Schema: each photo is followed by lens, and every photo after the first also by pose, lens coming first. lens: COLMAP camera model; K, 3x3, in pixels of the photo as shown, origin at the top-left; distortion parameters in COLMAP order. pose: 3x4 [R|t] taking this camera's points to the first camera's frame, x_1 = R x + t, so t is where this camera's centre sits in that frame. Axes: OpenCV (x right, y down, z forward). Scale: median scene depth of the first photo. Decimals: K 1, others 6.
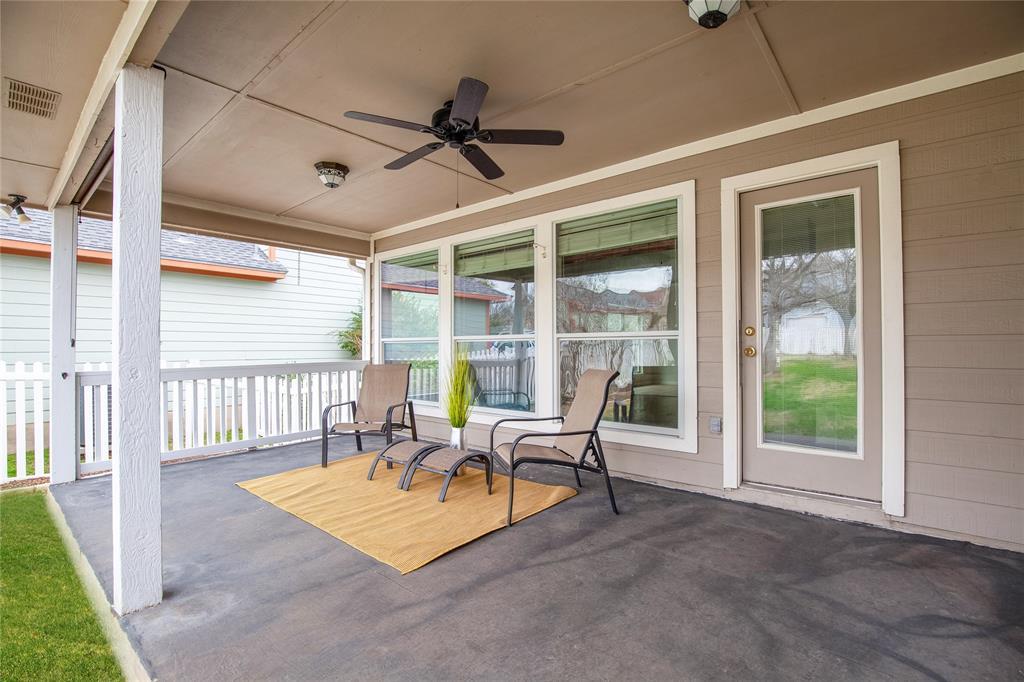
lens RADIAL K [[464.0, 0, 521.1], [0, 464.0, 341.1], [0, 0, 1]] dist [-0.010173, -0.000216]
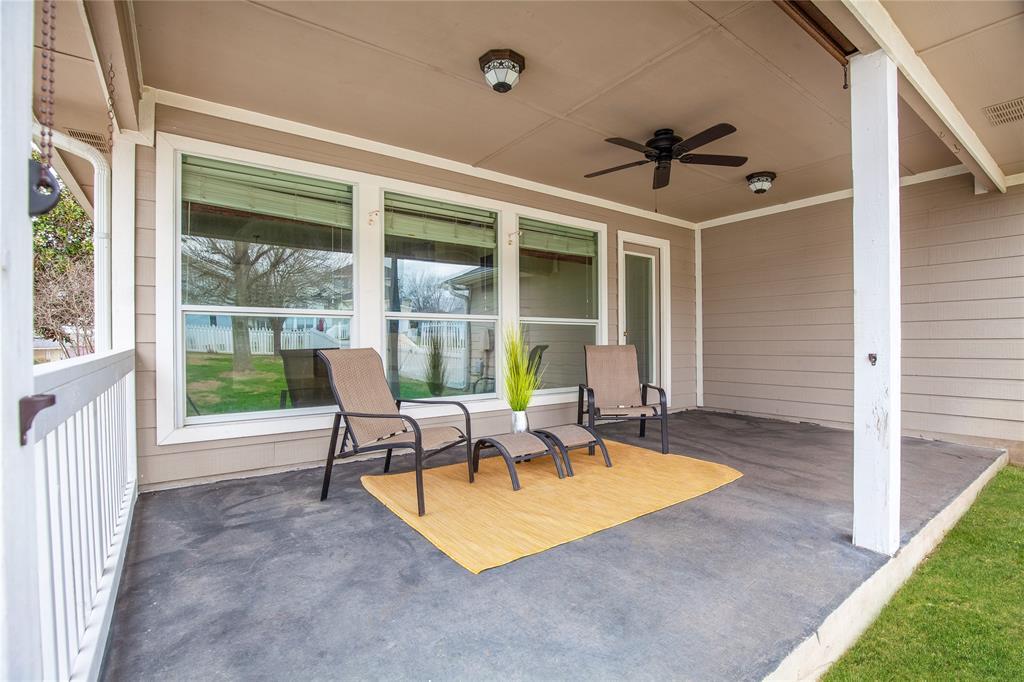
lens RADIAL K [[464.0, 0, 521.1], [0, 464.0, 341.1], [0, 0, 1]] dist [-0.010173, -0.000216]
pose [[0.229956, 0.000993, 0.973201, -1.018254], [-0.006388, 0.999979, 0.000490, 0.041591], [-0.973180, -0.006329, 0.229957, 0.763008]]
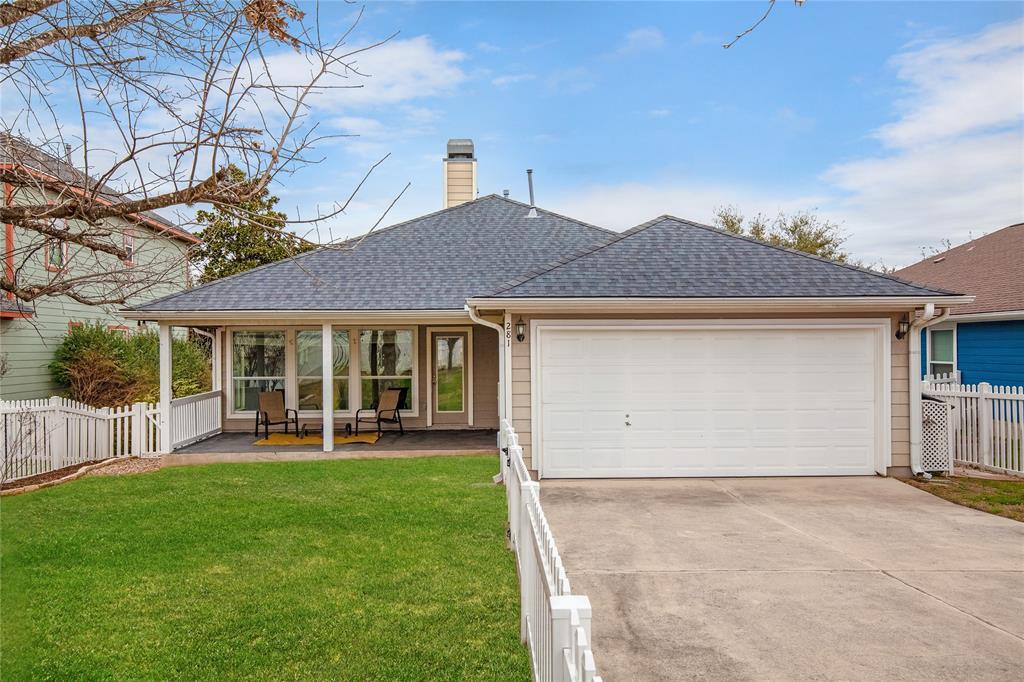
lens RADIAL K [[839.8, 0, 512.0], [0, 839.8, 341.0], [0, 0, 1]] dist [0.001603, 0.000751]
pose [[0.742153, 0.006007, 0.670204, -2.302654], [-0.004136, 0.999982, -0.004383, -0.183813], [-0.670218, 0.000481, 0.742164, -2.809373]]
